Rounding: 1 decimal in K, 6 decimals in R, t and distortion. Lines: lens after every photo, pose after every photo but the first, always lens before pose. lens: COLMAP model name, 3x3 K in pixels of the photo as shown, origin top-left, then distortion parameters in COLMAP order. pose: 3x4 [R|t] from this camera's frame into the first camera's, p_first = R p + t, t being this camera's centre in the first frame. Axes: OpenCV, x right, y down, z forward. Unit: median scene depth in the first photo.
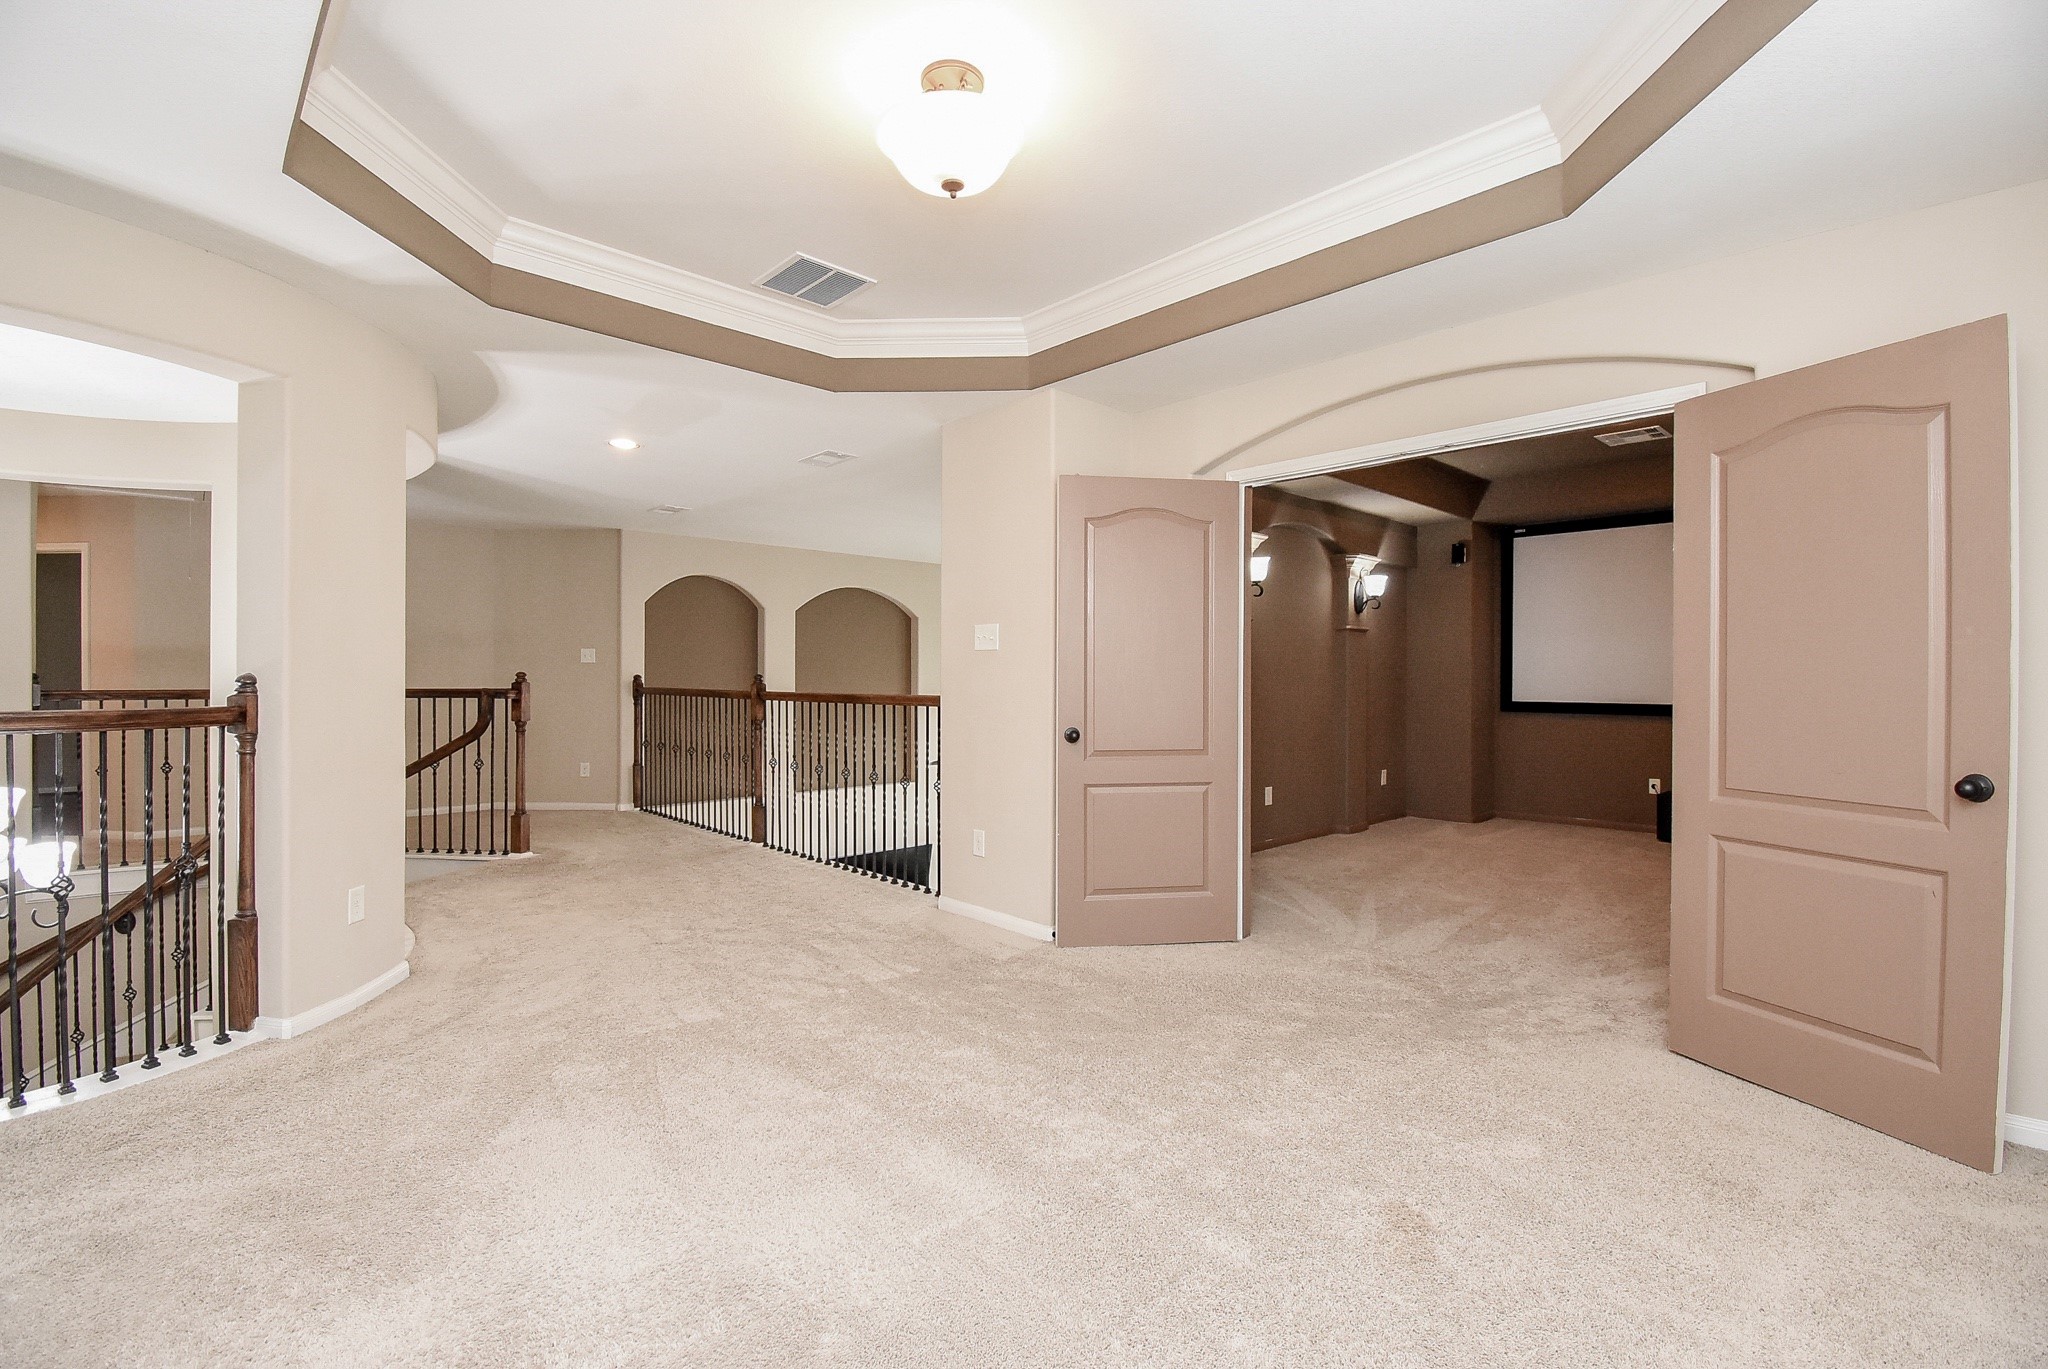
lens RADIAL K [[913.5, 0, 1020.4], [0, 913.5, 678.5], [0, 0, 1]] dist [0.006246, -0.014366]
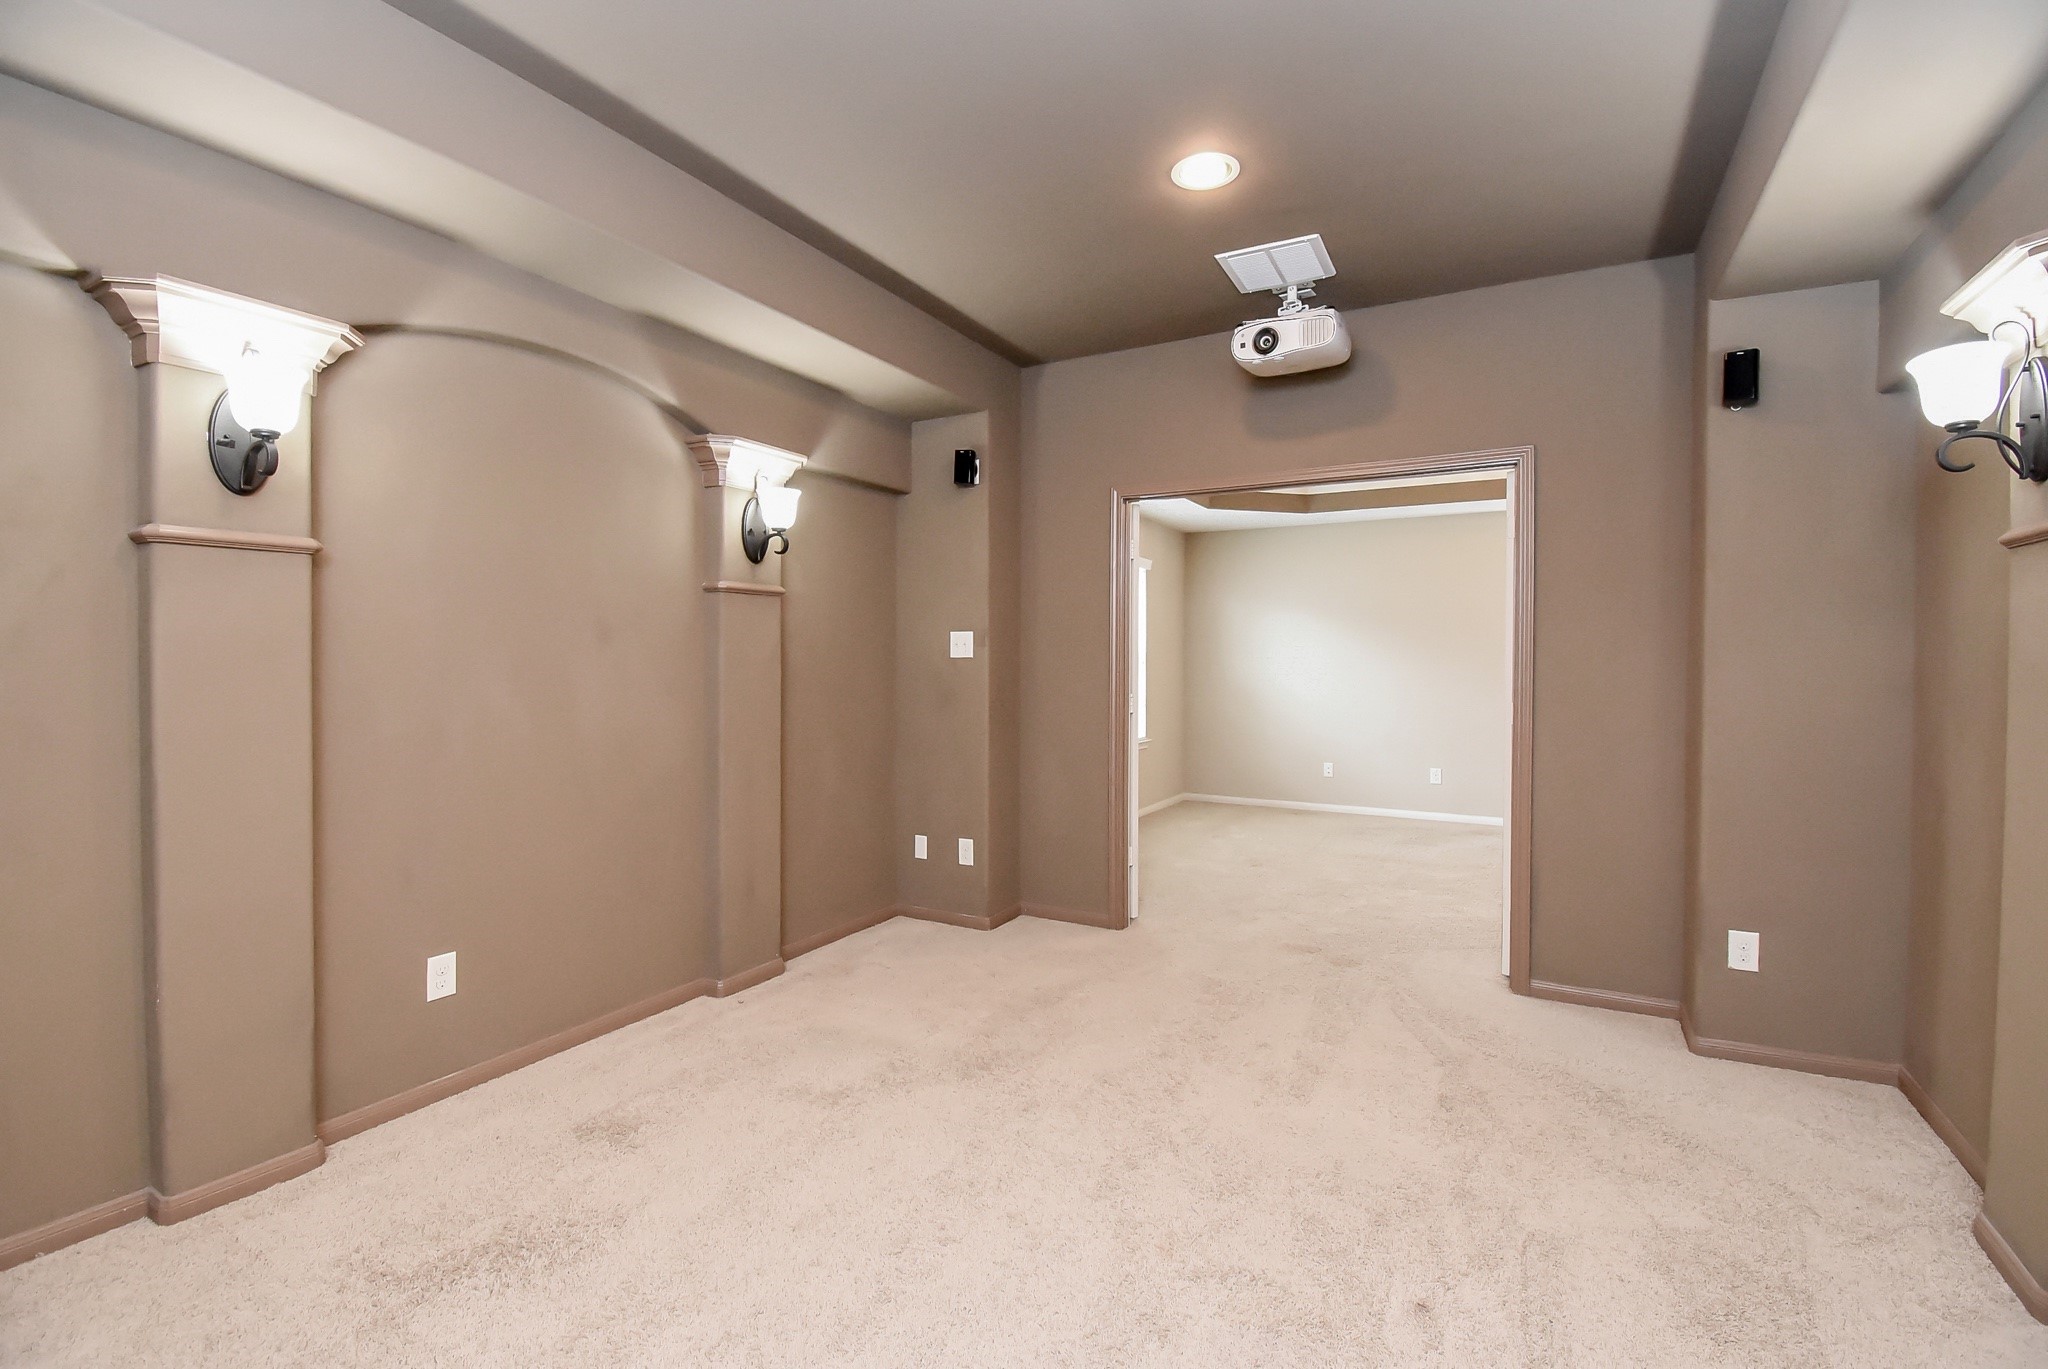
lens RADIAL K [[913.5, 0, 1026.7], [0, 913.5, 676.9], [0, 0, 1]] dist [0.006246, -0.014366]
pose [[0.950486, 0.010509, 0.310590, 0.360441], [-0.016953, 0.999693, 0.018056, -0.017999], [-0.310305, -0.022427, 0.950372, 0.469497]]
